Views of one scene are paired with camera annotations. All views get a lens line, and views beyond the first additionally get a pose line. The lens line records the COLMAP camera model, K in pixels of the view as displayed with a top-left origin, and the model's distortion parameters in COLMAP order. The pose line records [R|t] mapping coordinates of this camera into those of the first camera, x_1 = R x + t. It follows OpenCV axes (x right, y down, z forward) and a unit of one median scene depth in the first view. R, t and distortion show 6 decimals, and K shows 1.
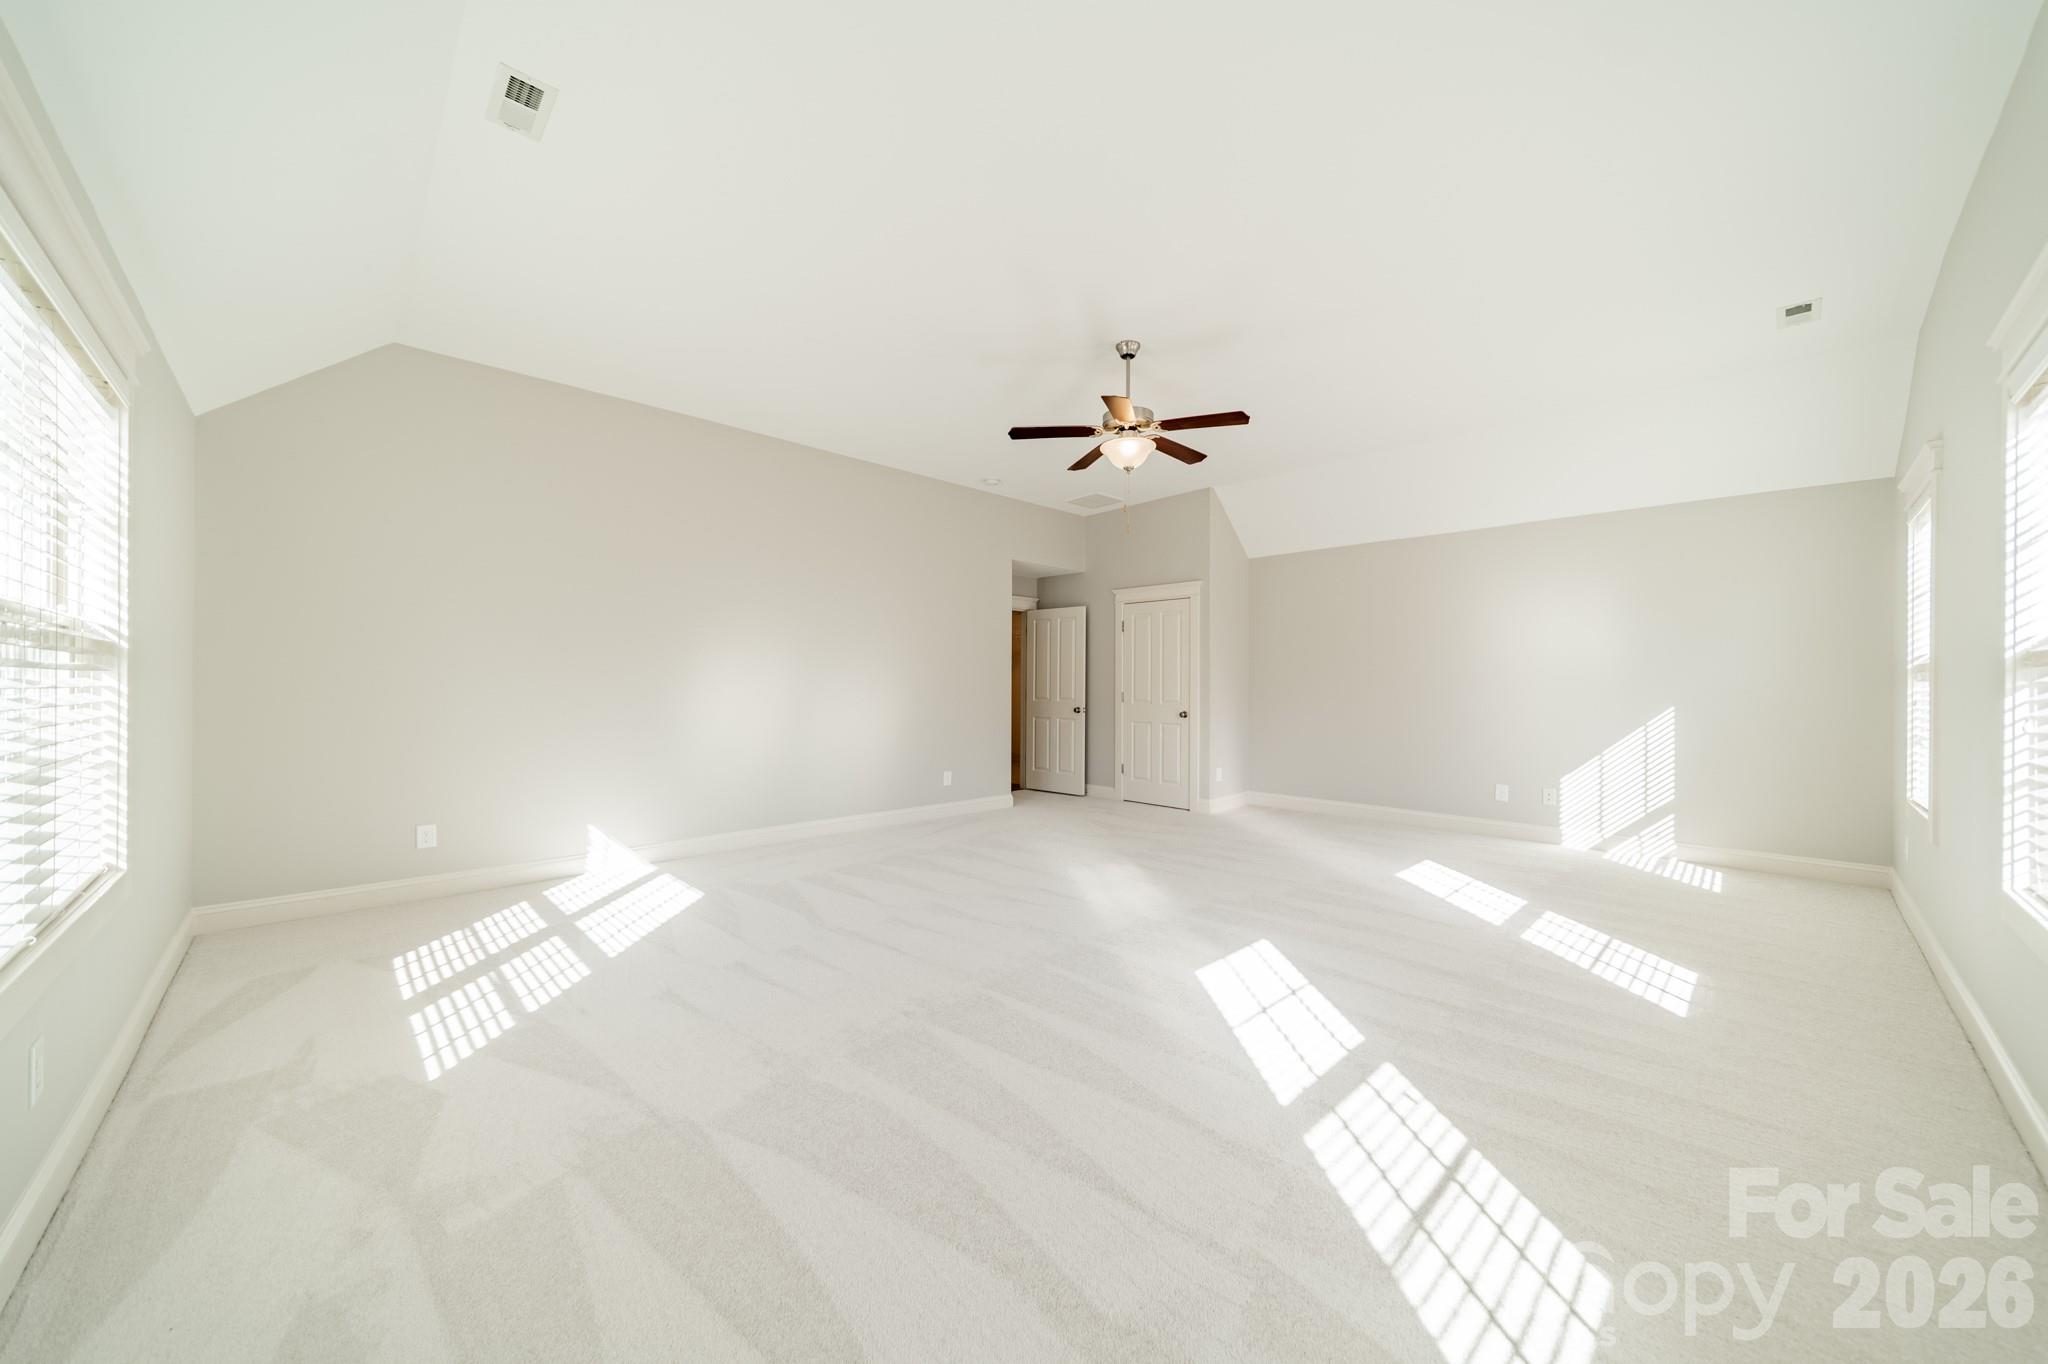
lens RADIAL K [[721.5, 0, 1019.3], [0, 721.5, 685.4], [0, 0, 1]] dist [0.000619, 0.000116]
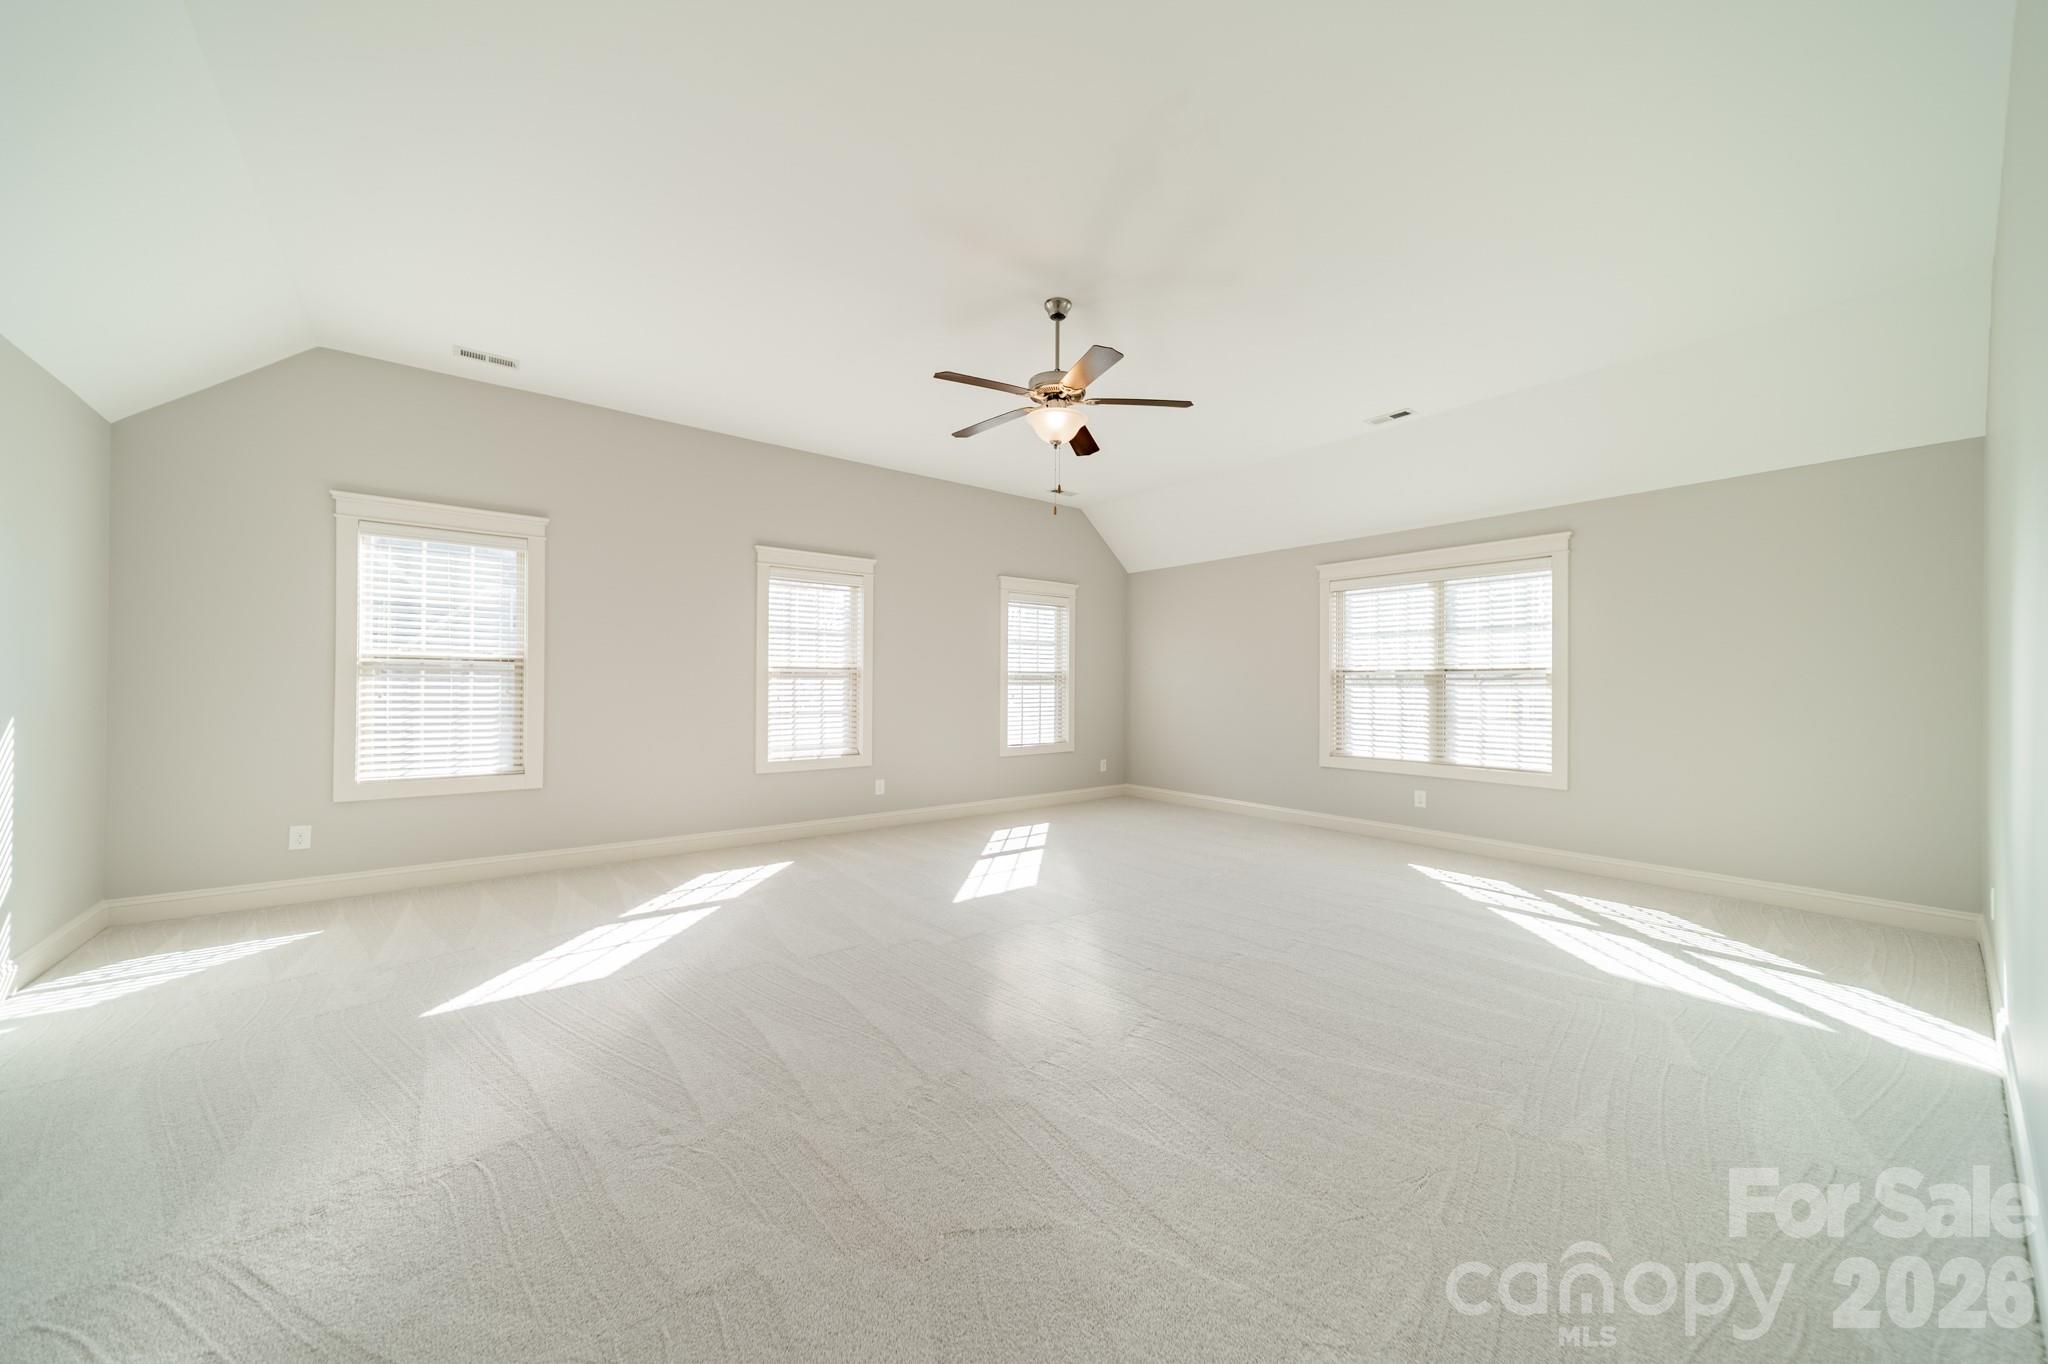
lens RADIAL K [[721.5, 0, 1026.8], [0, 721.5, 684.7], [0, 0, 1]] dist [0.000619, 0.000116]
pose [[-0.994818, -0.009727, 0.101207, 0.097409], [-0.010251, 0.999937, -0.004655, 0.000004], [-0.101155, -0.005669, -0.994855, 1.992838]]
